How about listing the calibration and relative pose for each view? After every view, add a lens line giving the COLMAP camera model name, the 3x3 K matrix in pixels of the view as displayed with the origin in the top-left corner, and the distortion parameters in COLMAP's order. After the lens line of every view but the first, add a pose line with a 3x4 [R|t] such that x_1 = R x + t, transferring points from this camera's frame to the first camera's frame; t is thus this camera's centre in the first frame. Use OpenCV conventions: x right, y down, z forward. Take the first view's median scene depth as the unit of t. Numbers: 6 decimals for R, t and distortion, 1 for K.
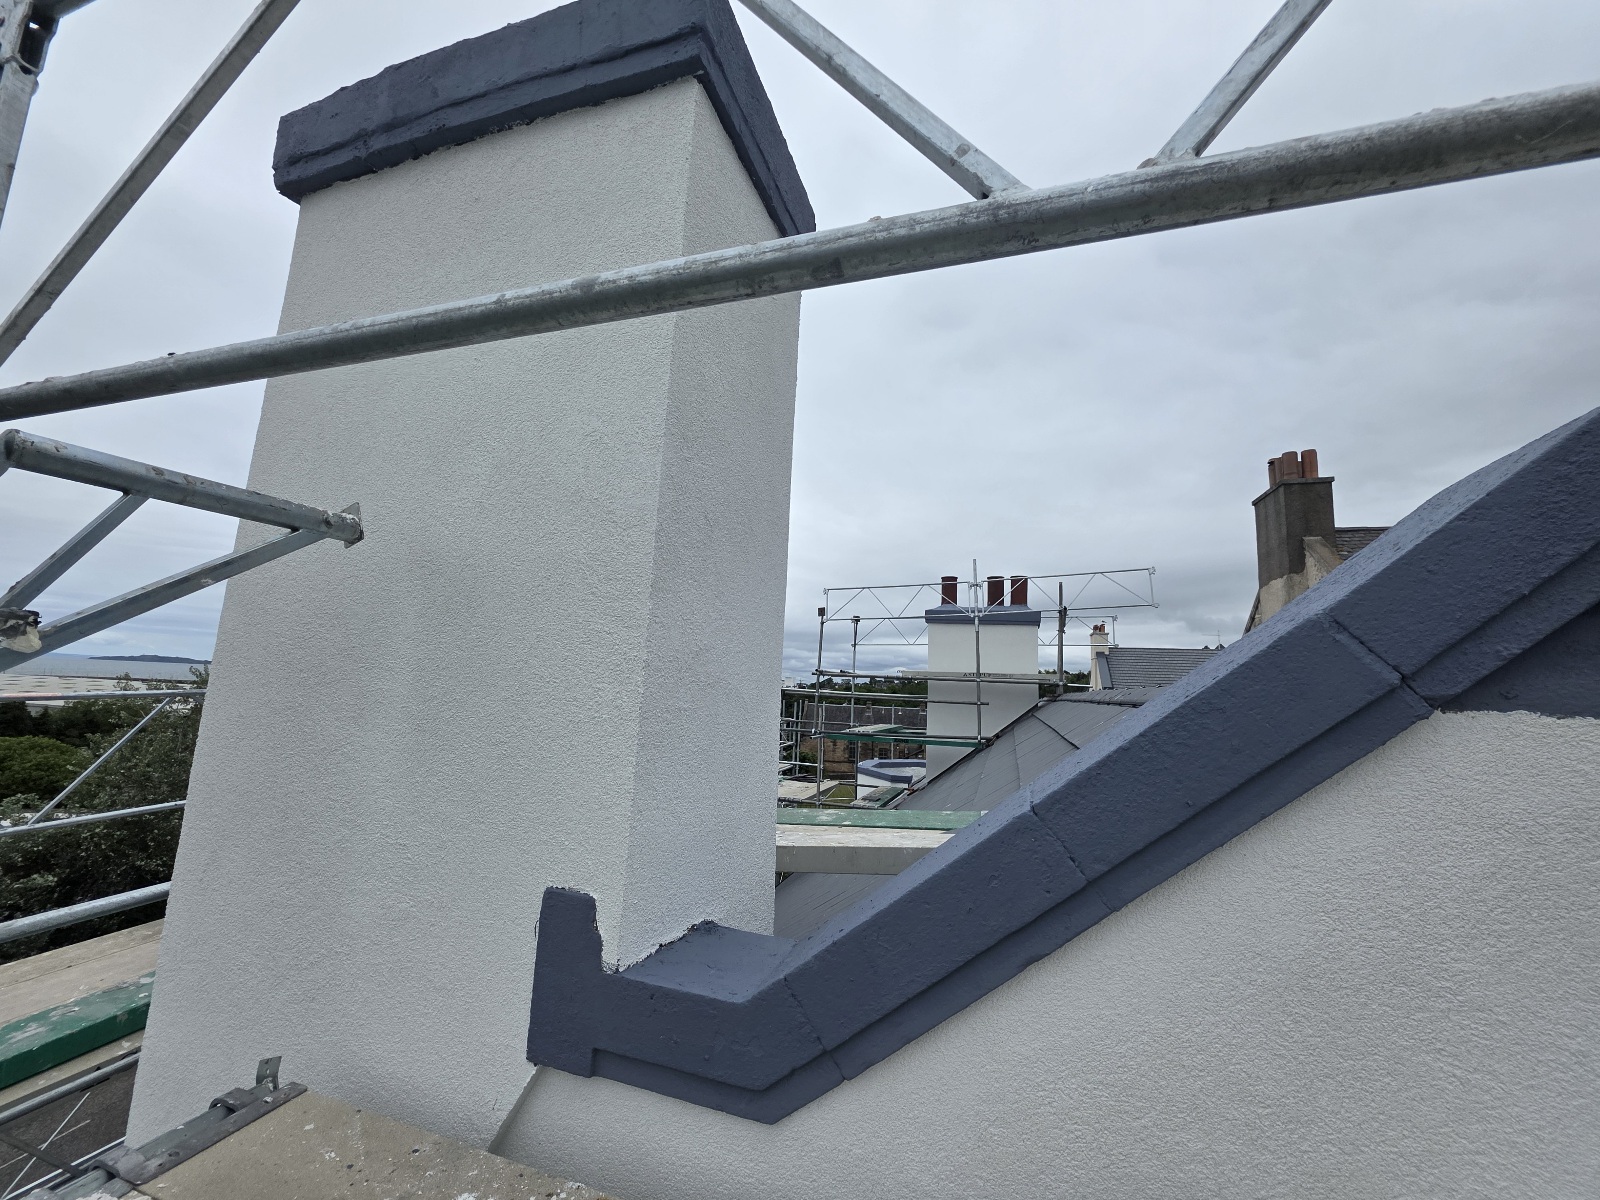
lens RADIAL K [[639.6, 0, 800.0], [0, 639.6, 600.0], [0, 0, 1]] dist [-0.000414, -0.000064]
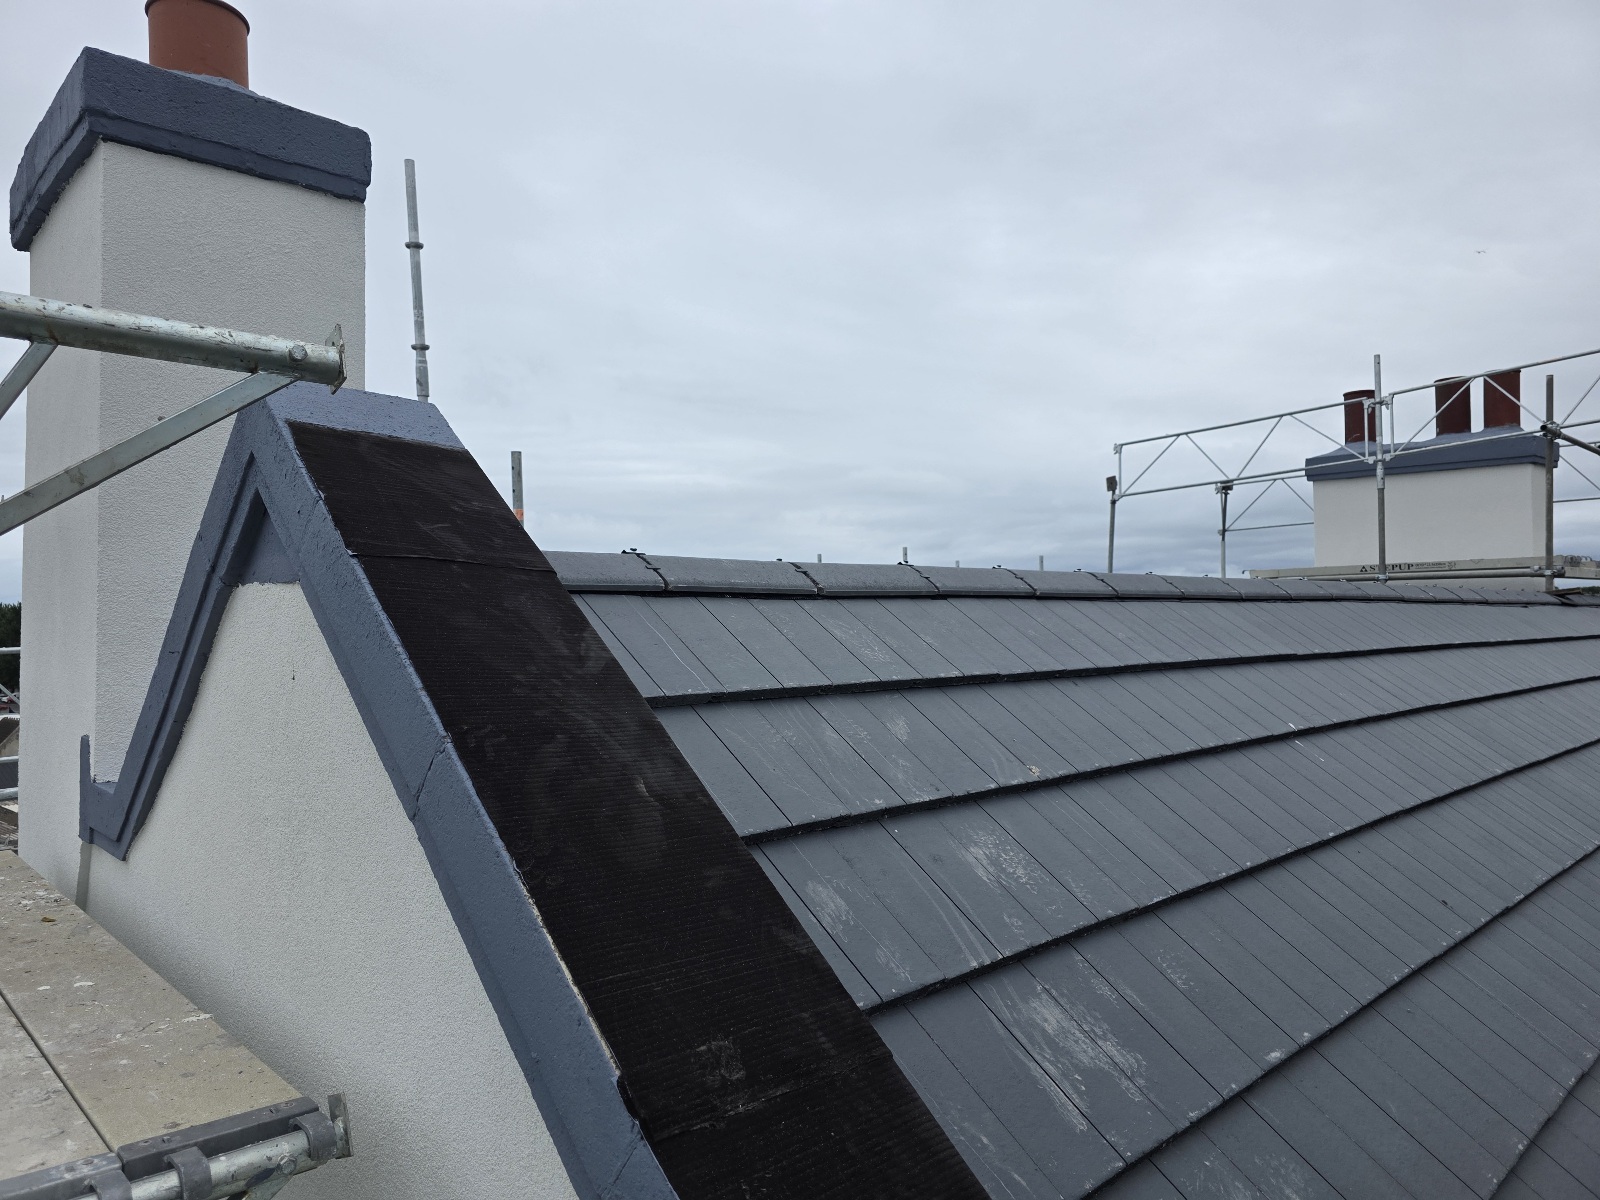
lens RADIAL K [[1078.3, 0, 800.0], [0, 1078.3, 600.0], [0, 0, 1]] dist [0.003605, 0.001117]
pose [[0.892253, -0.065599, -0.446746, 0.216407], [0.117214, 0.989123, 0.088862, 0.002530], [0.436058, -0.131652, 0.890237, -0.042004]]
